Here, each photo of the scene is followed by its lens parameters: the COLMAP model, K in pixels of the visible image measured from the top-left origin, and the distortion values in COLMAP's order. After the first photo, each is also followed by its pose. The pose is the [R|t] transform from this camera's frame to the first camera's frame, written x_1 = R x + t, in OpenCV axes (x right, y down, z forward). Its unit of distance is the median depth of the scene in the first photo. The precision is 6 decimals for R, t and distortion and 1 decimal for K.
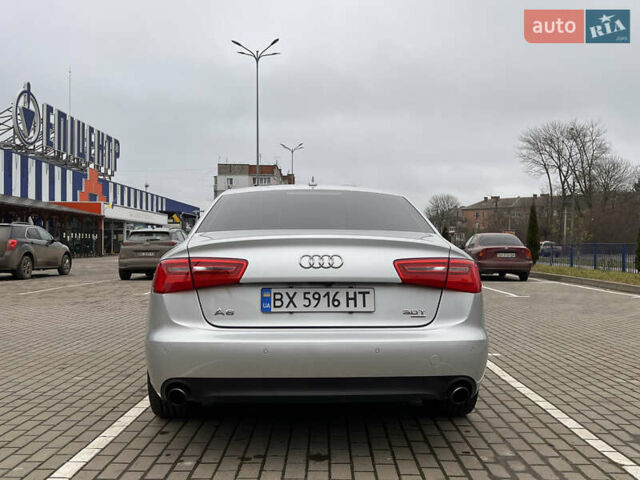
lens RADIAL K [[653.3, 0, 320.0], [0, 653.3, 240.0], [0, 0, 1]] dist [0.145863, -0.341561]
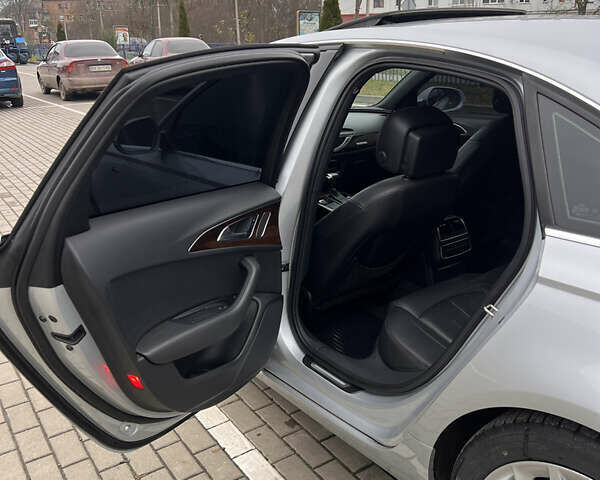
lens RADIAL K [[610.7, 0, 300.0], [0, 610.7, 240.0], [0, 0, 1]] dist [0.012775, -0.005437]
pose [[0.821216, -0.205436, 0.532353, -0.098062], [0.023202, 0.944193, 0.328574, -0.019783], [-0.570145, -0.257479, 0.780153, 0.186957]]
